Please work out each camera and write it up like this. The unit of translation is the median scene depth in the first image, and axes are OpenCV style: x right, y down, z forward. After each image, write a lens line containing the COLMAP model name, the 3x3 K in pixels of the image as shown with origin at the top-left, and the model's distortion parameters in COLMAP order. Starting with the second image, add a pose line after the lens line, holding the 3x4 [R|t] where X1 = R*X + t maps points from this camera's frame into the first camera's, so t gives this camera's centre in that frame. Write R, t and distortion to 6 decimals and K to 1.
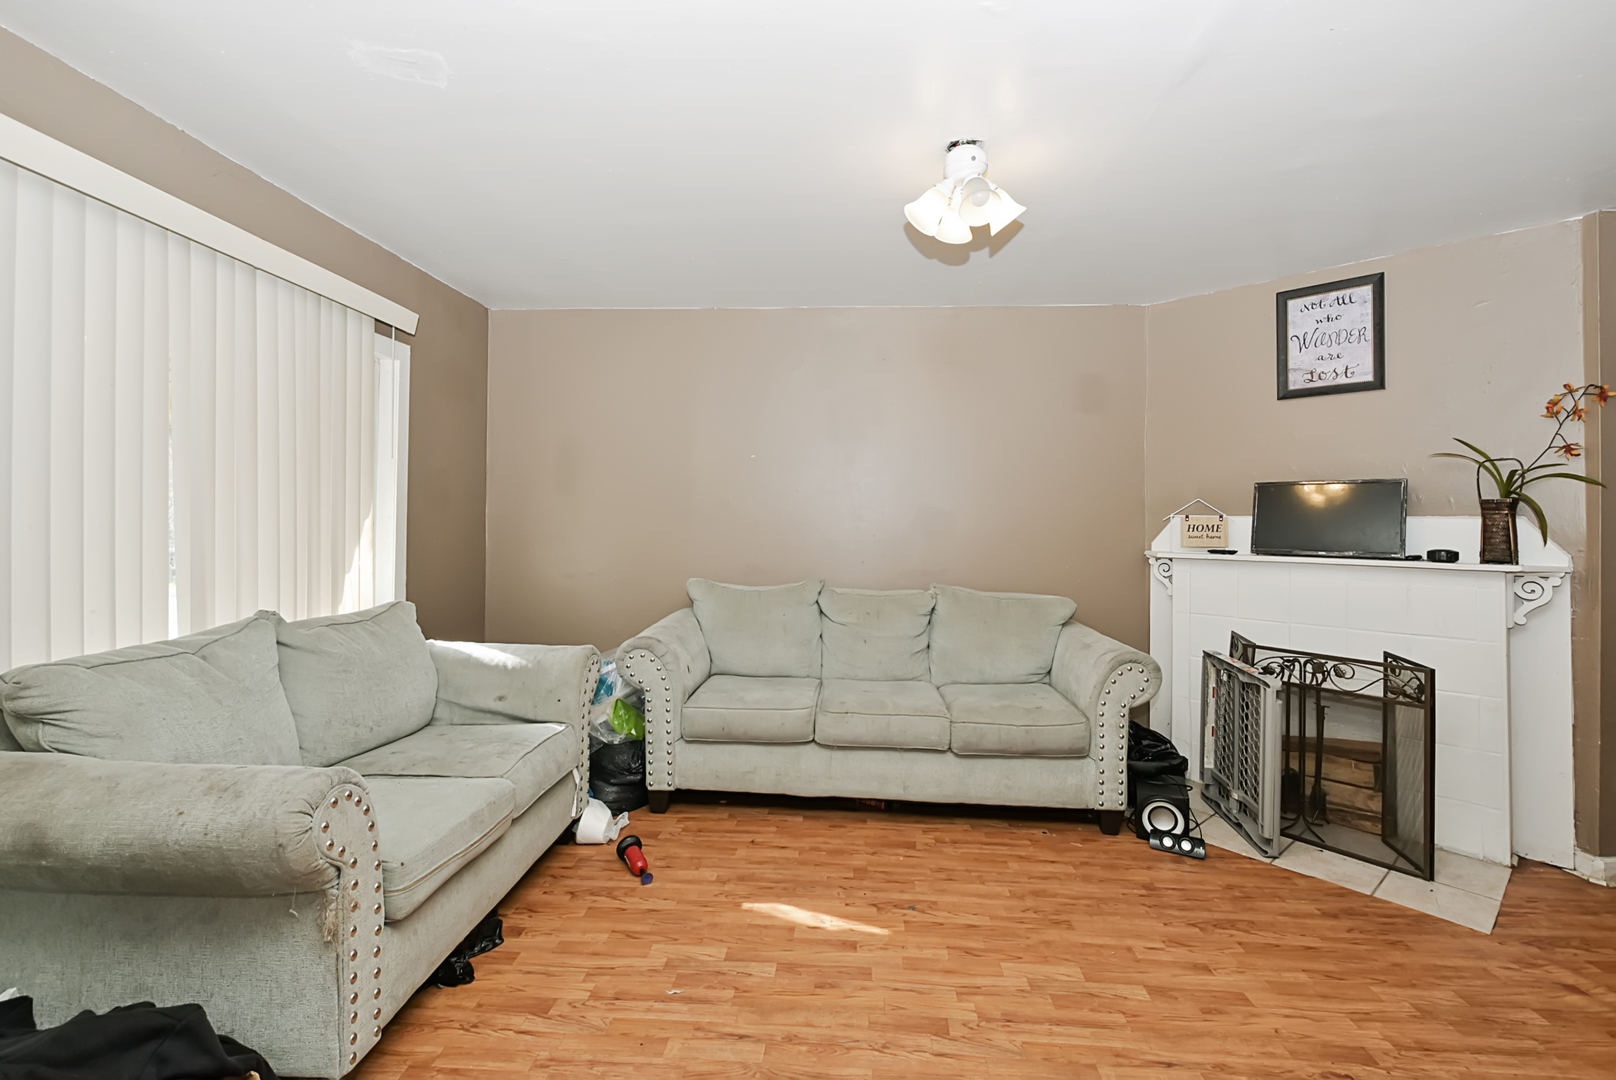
lens RADIAL K [[717.3, 0, 821.8], [0, 717.3, 508.7], [0, 0, 1]] dist [0.005322, -0.003233]
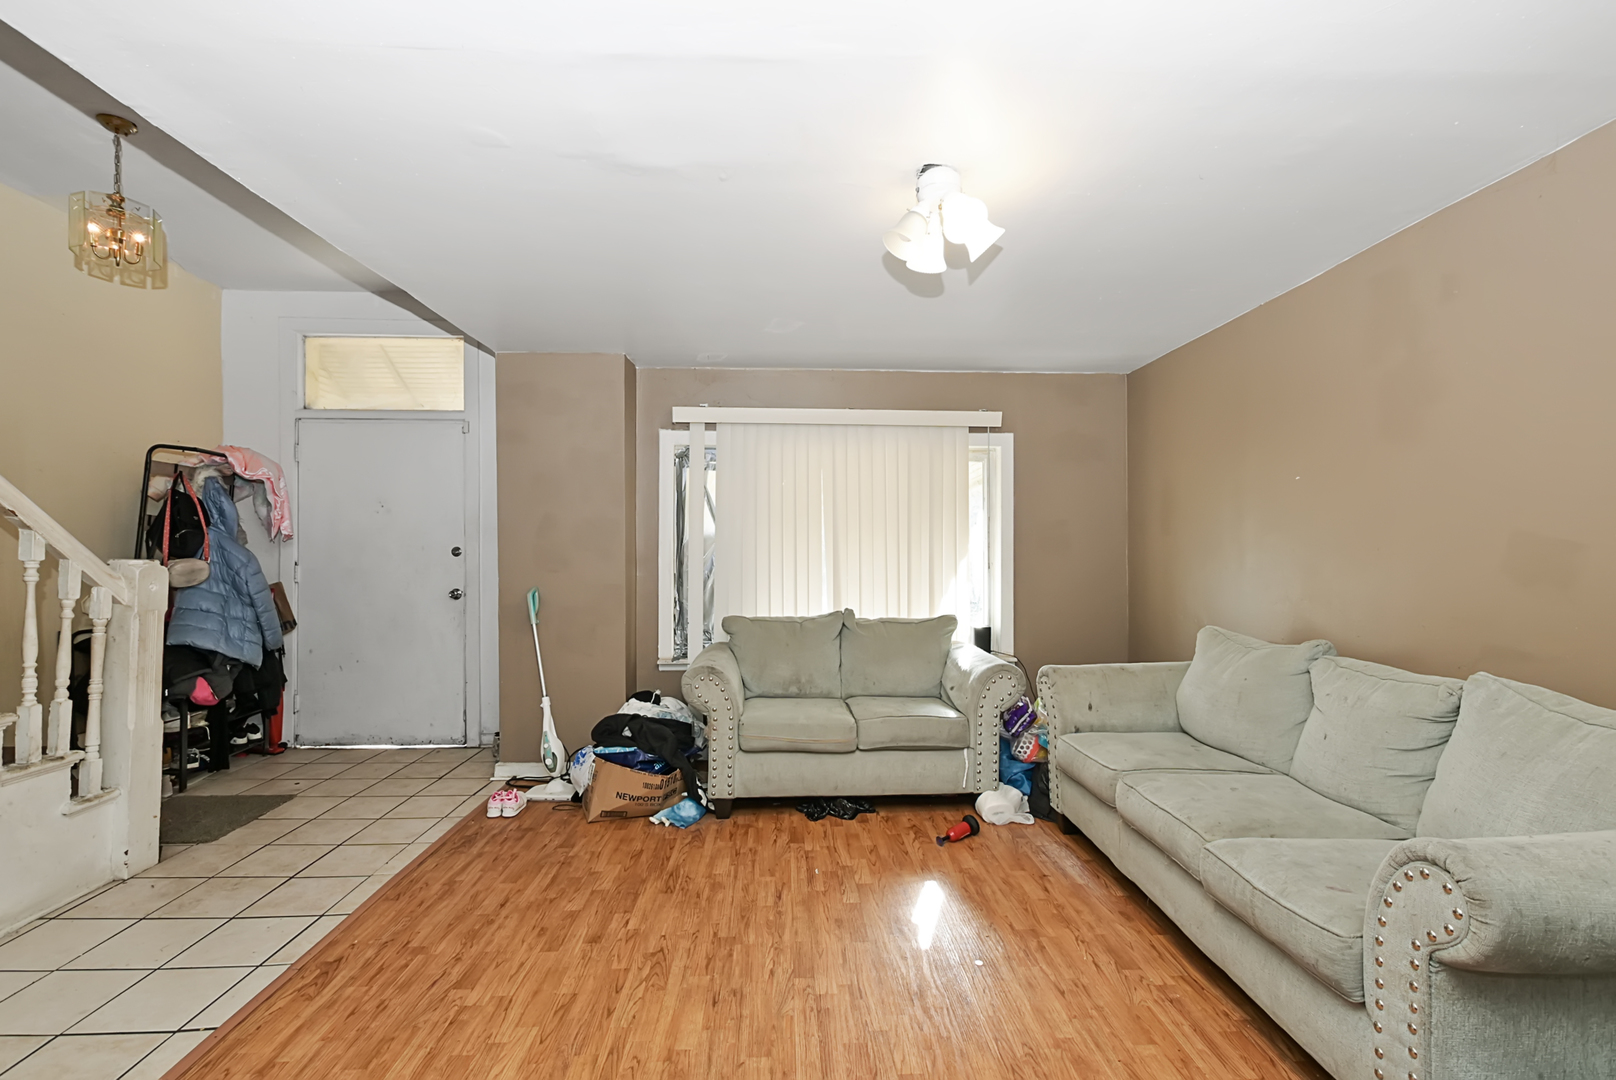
lens RADIAL K [[717.3, 0, 814.5], [0, 717.3, 537.4], [0, 0, 1]] dist [0.005322, -0.003233]
pose [[0.102277, -0.033180, -0.994202, 0.855573], [0.016675, 0.999360, -0.031637, 0.011235], [0.994616, -0.013343, 0.102765, 0.549498]]
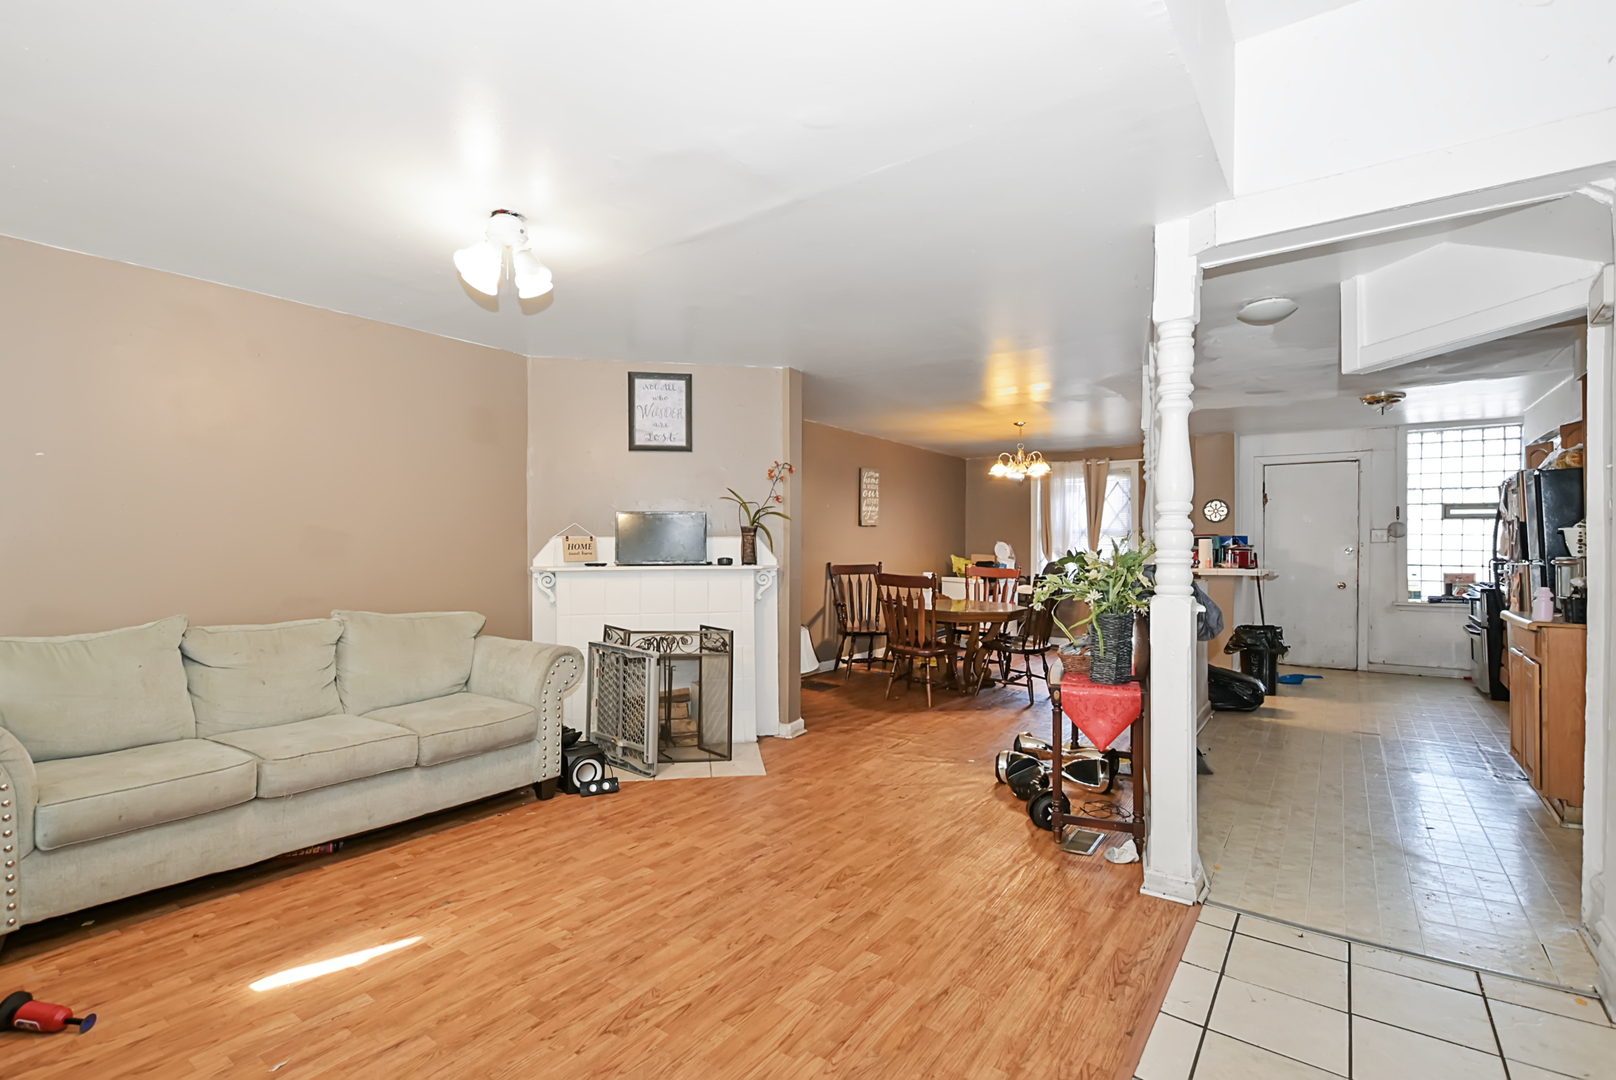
lens RADIAL K [[717.3, 0, 803.7], [0, 717.3, 544.6], [0, 0, 1]] dist [0.005322, -0.003233]
pose [[0.549395, -0.011811, 0.835479, -0.378423], [-0.005795, 0.999822, 0.017945, -0.001513], [-0.835542, -0.014701, 0.549229, -0.023616]]
